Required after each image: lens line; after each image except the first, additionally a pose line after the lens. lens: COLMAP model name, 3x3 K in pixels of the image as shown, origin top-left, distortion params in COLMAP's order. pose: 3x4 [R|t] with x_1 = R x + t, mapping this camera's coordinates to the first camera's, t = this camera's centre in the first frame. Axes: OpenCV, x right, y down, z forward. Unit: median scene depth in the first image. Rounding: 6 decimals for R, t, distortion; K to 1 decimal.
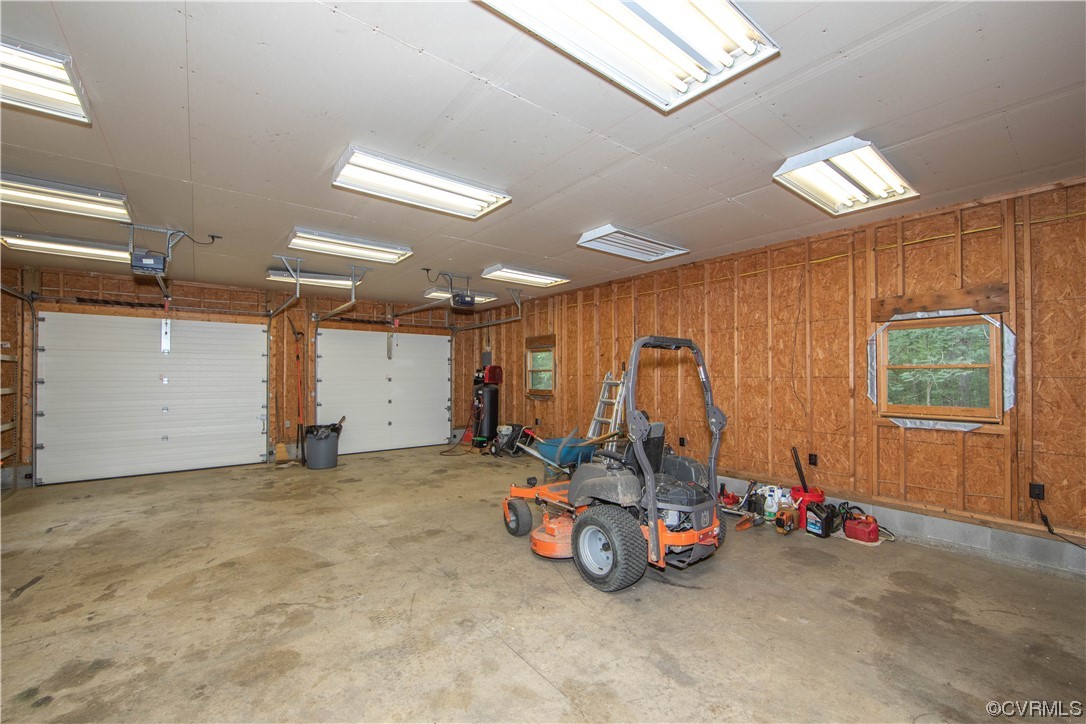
lens RADIAL K [[434.0, 0, 539.8], [0, 434.0, 367.2], [0, 0, 1]] dist [-0.003193, -0.000513]
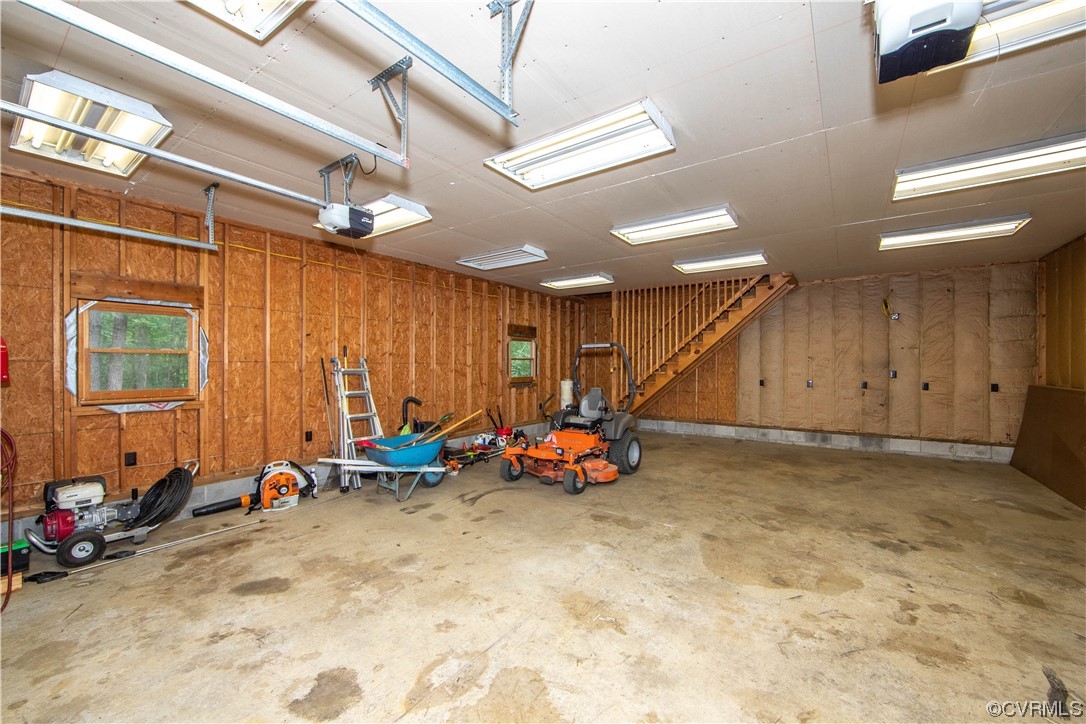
lens RADIAL K [[434.0, 0, 539.1], [0, 434.0, 366.1], [0, 0, 1]] dist [-0.003193, -0.000513]
pose [[-0.277605, -0.004989, 0.960682, -1.414123], [-0.022508, 0.999746, -0.001312, 0.038135], [-0.960431, -0.021988, -0.277647, 1.711924]]
